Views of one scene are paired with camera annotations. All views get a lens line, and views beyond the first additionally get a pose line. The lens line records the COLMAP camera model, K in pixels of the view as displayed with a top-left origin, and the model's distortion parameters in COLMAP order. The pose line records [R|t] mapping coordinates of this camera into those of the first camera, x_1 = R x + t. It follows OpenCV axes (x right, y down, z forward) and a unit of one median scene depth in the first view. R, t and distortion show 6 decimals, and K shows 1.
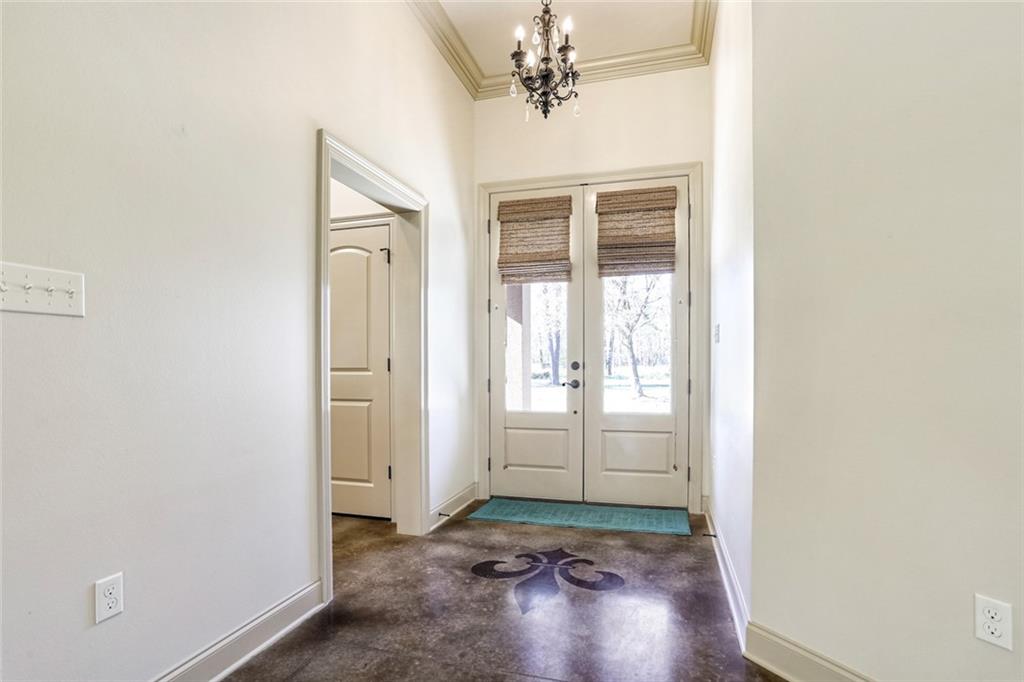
lens RADIAL K [[522.8, 0, 507.4], [0, 522.8, 368.1], [0, 0, 1]] dist [-0.001578, -0.000158]
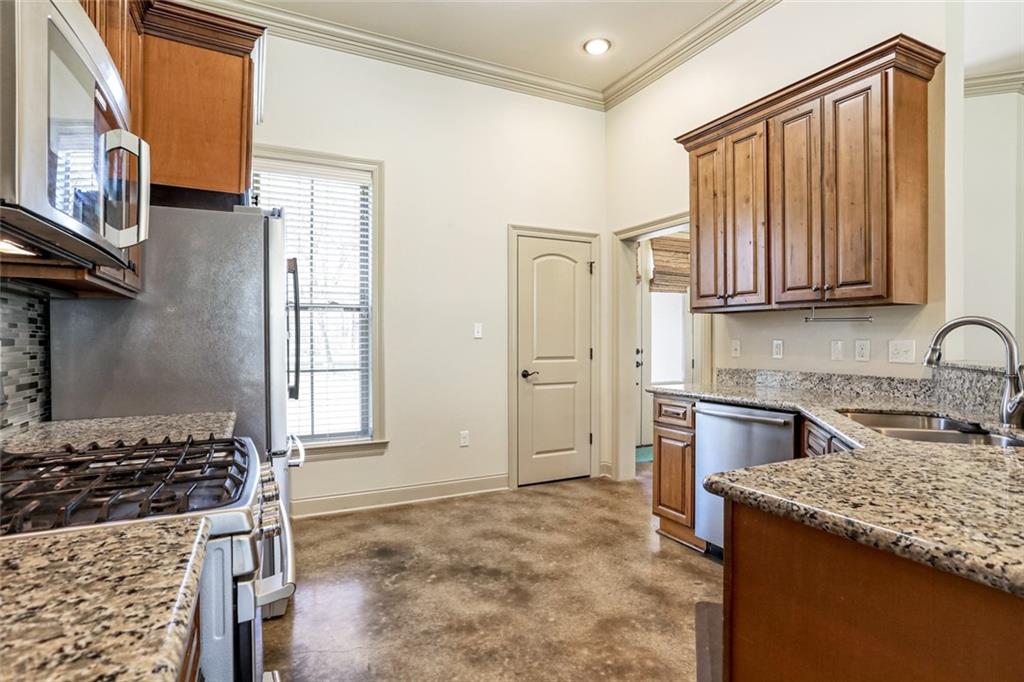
lens RADIAL K [[522.8, 0, 515.5], [0, 522.8, 338.8], [0, 0, 1]] dist [-0.001578, -0.000158]
pose [[0.724395, 0.002959, 0.689379, -1.160221], [0.005644, 0.999932, -0.010223, -0.028223], [-0.689362, 0.011296, 0.724329, 0.199098]]
